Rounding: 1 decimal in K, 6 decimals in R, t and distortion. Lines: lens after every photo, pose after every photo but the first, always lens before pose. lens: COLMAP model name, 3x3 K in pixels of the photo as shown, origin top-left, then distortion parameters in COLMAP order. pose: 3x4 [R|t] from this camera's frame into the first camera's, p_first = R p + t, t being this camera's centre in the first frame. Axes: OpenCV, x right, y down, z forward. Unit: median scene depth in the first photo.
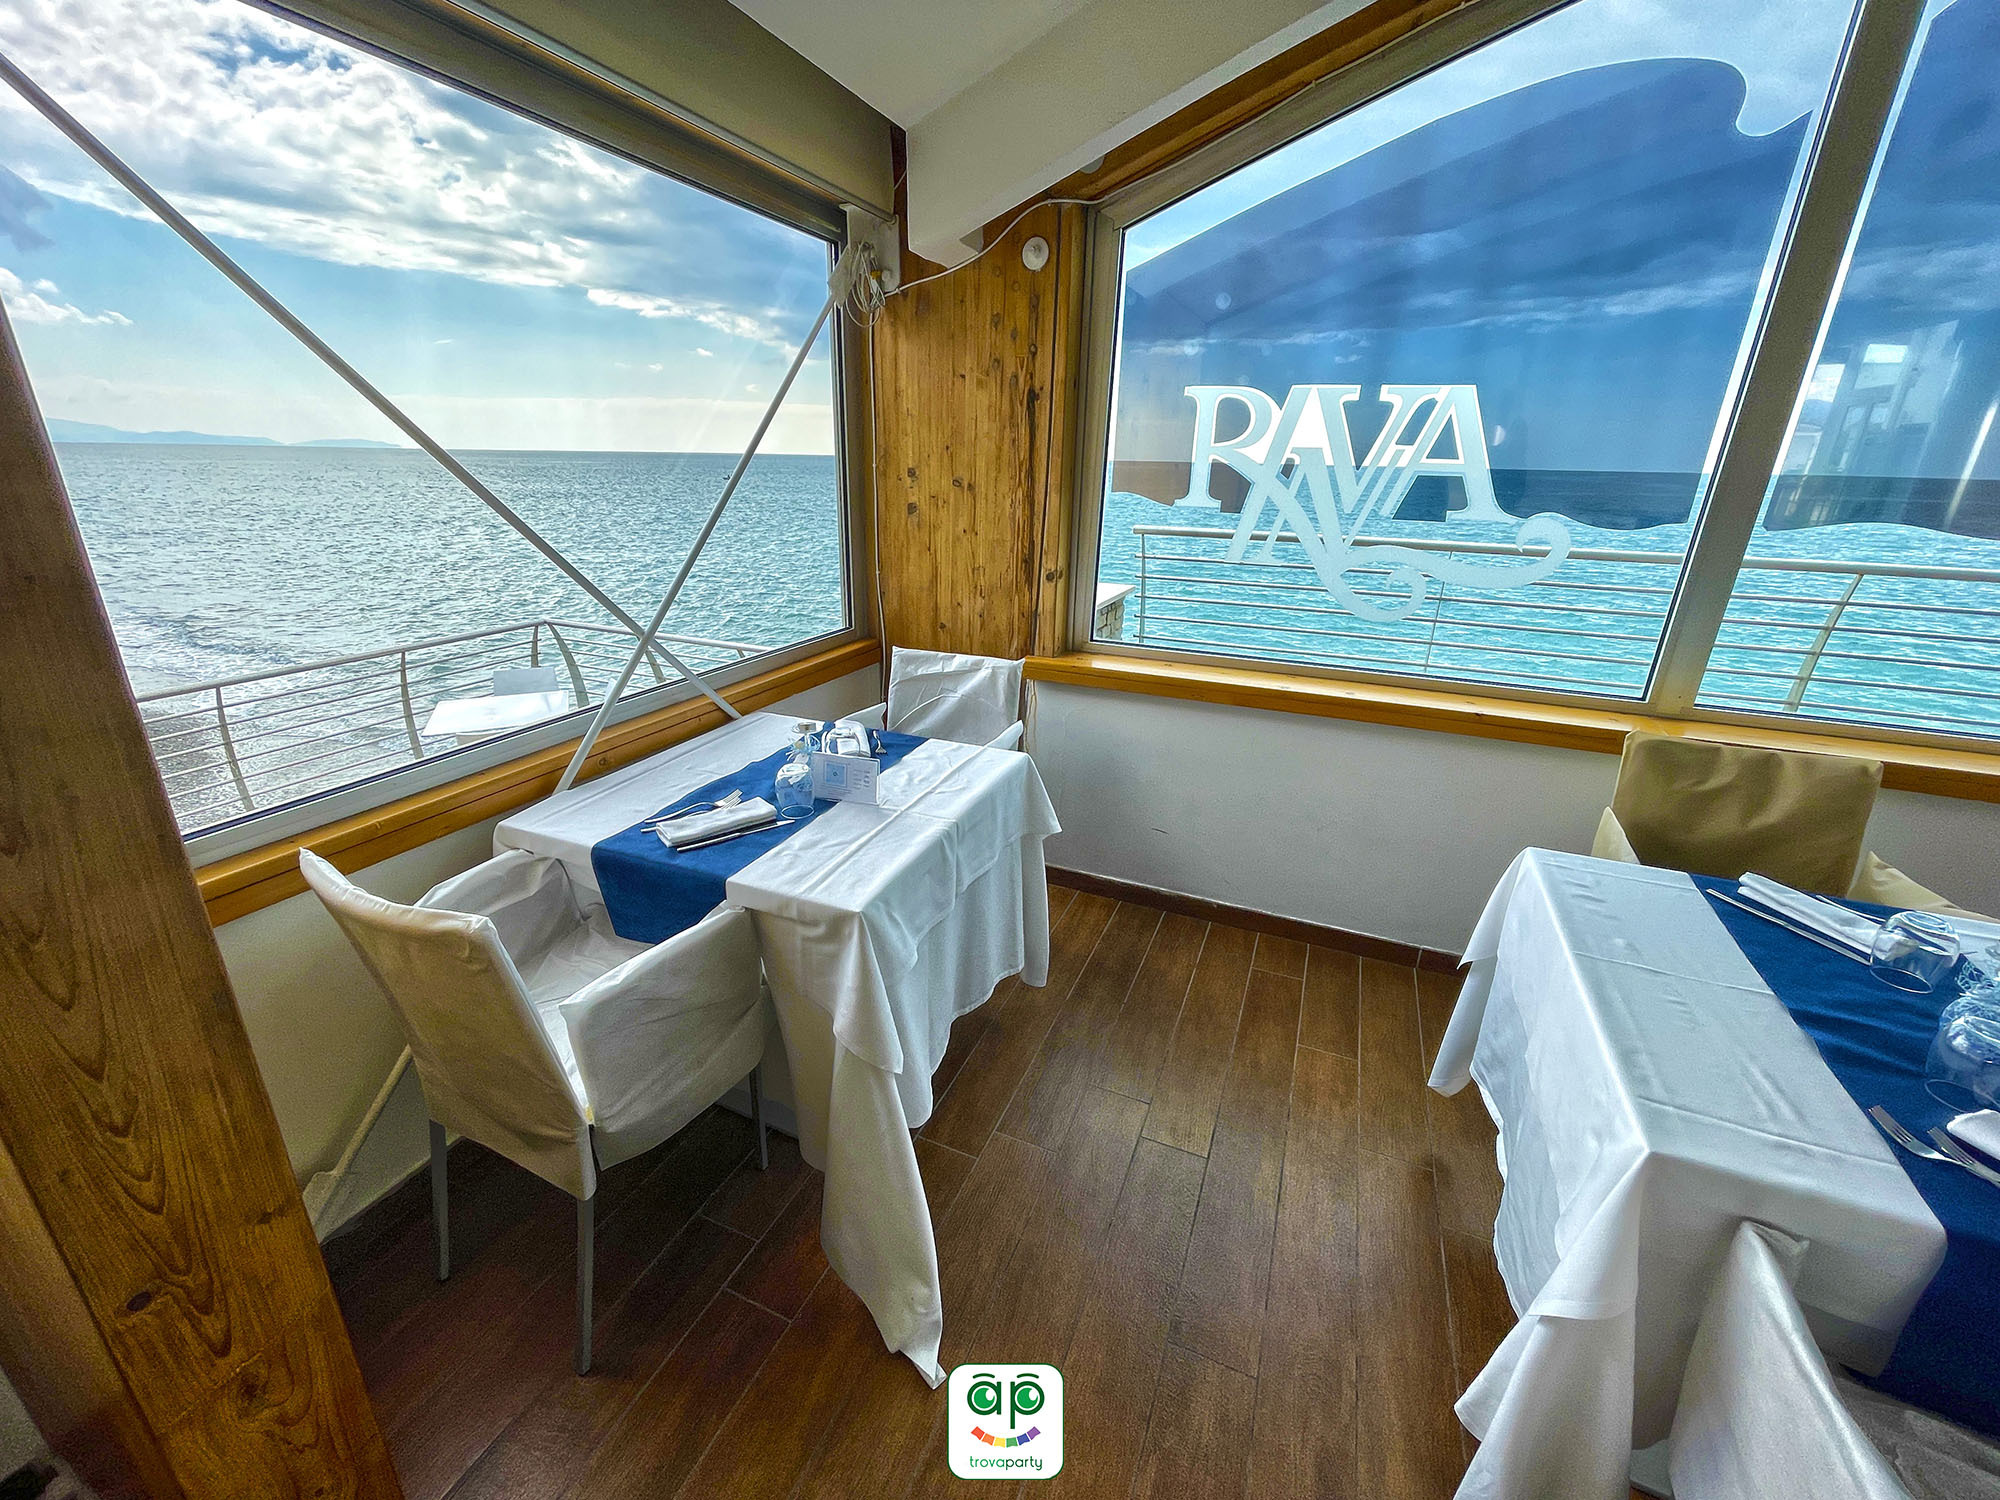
lens RADIAL K [[815.5, 0, 995.8], [0, 815.5, 748.2], [0, 0, 1]] dist [-0.002231, 0.002335]
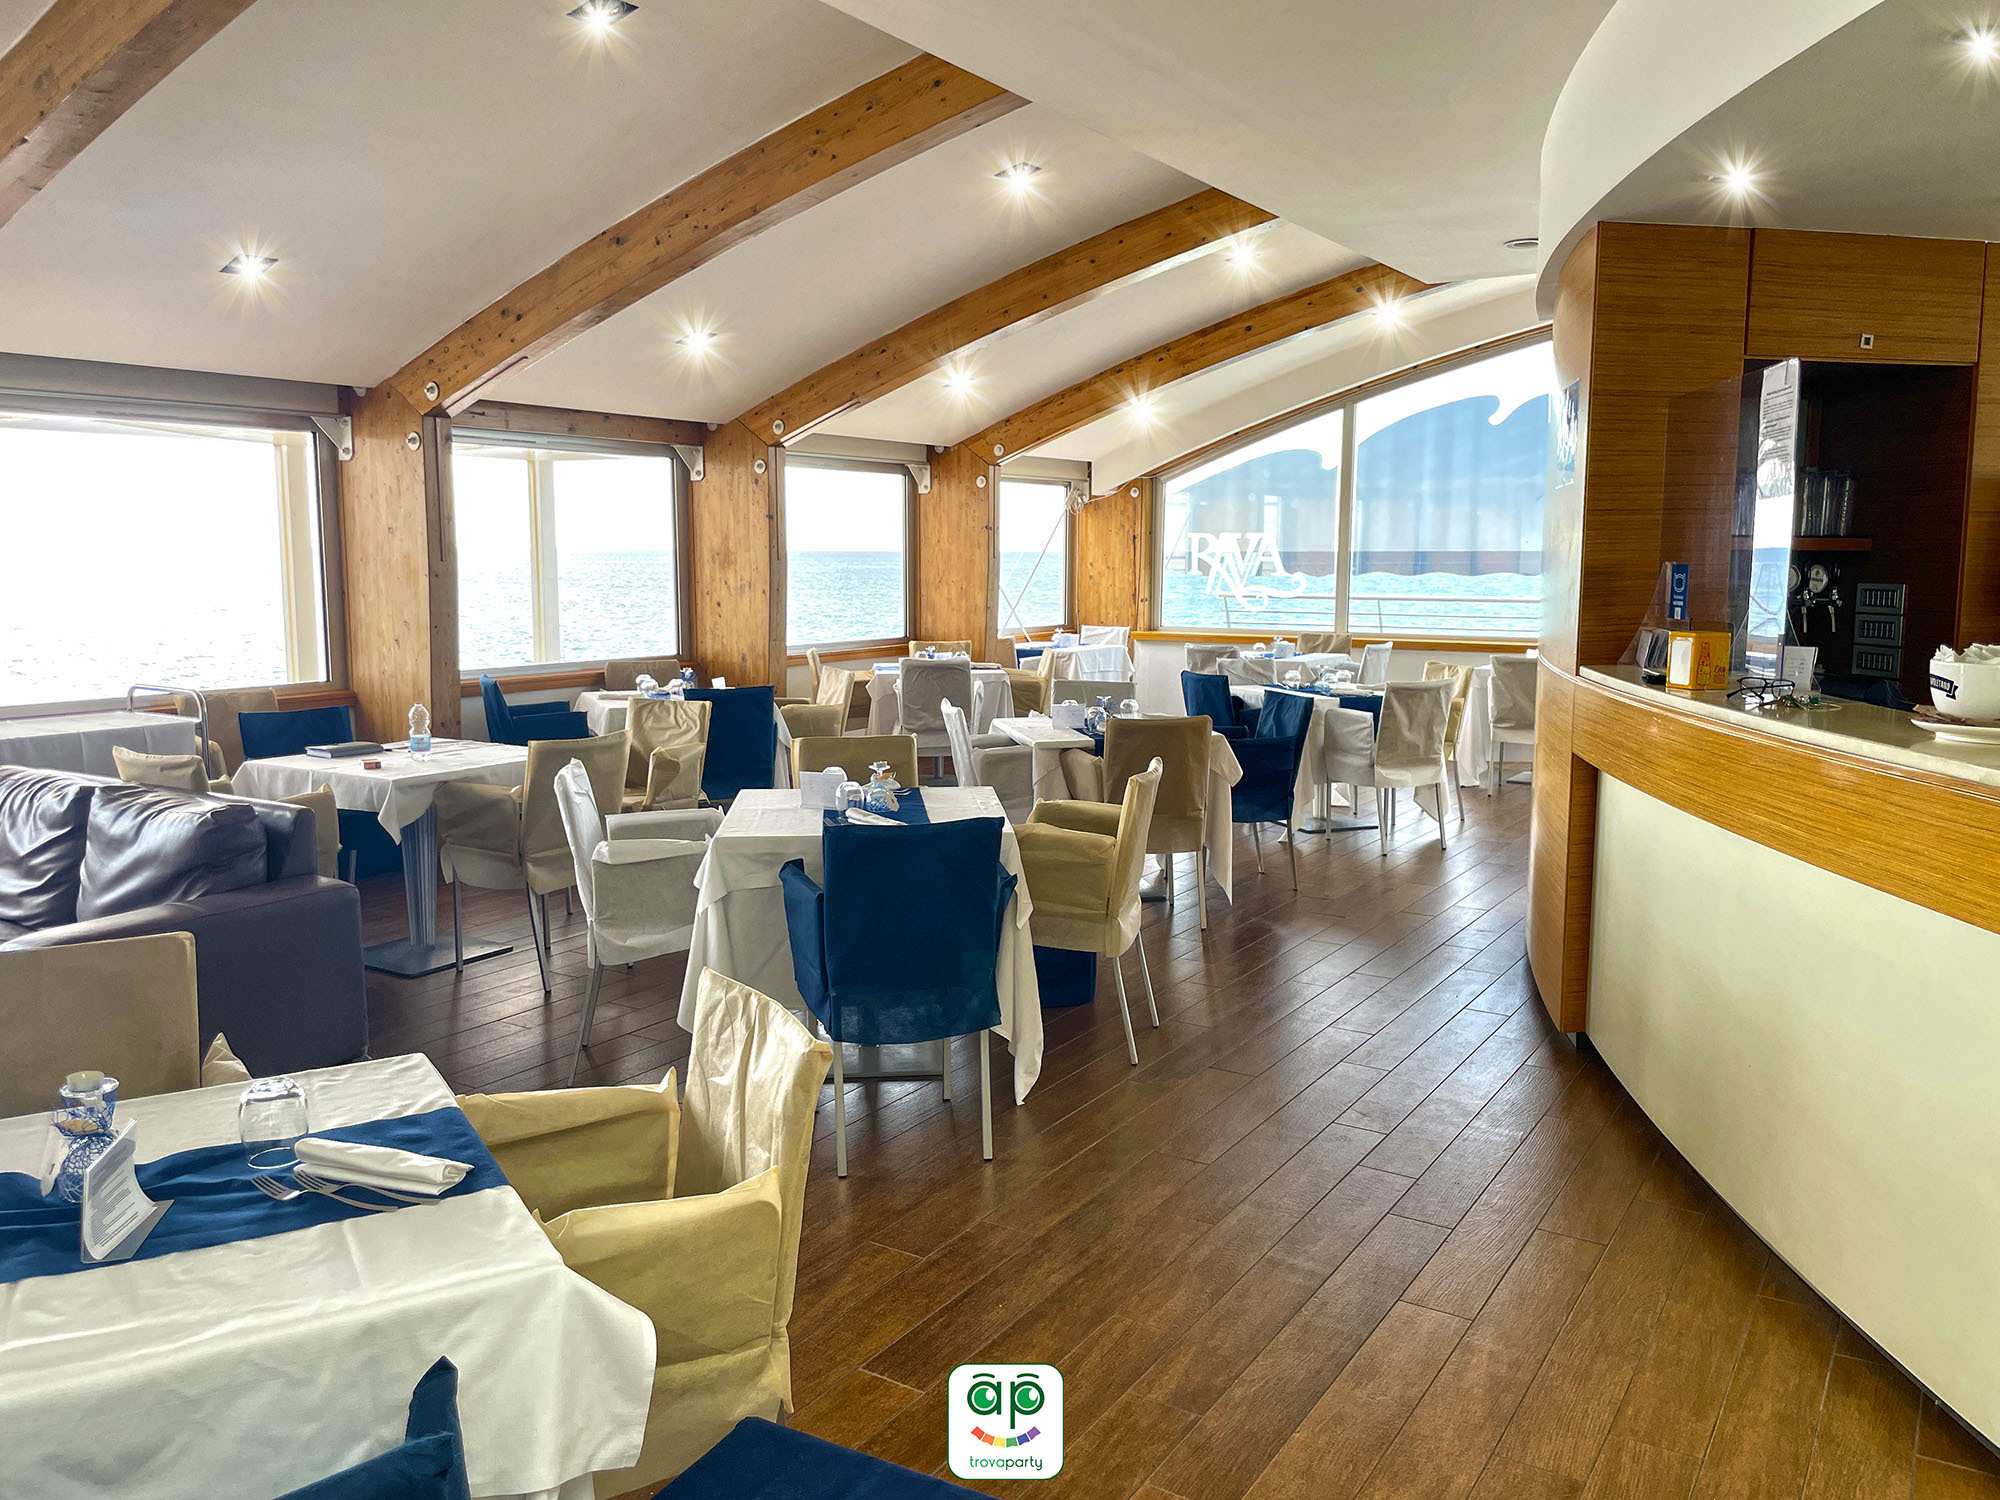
lens RADIAL K [[1558.8, 0, 998.8], [0, 1558.8, 746.7], [0, 0, 1]] dist [0.015095, 0.002516]
pose [[0.983703, 0.001596, -0.179795, 0.564047], [-0.040900, 0.975732, -0.215114, 1.479156], [0.175088, 0.218962, 0.959896, -4.173094]]
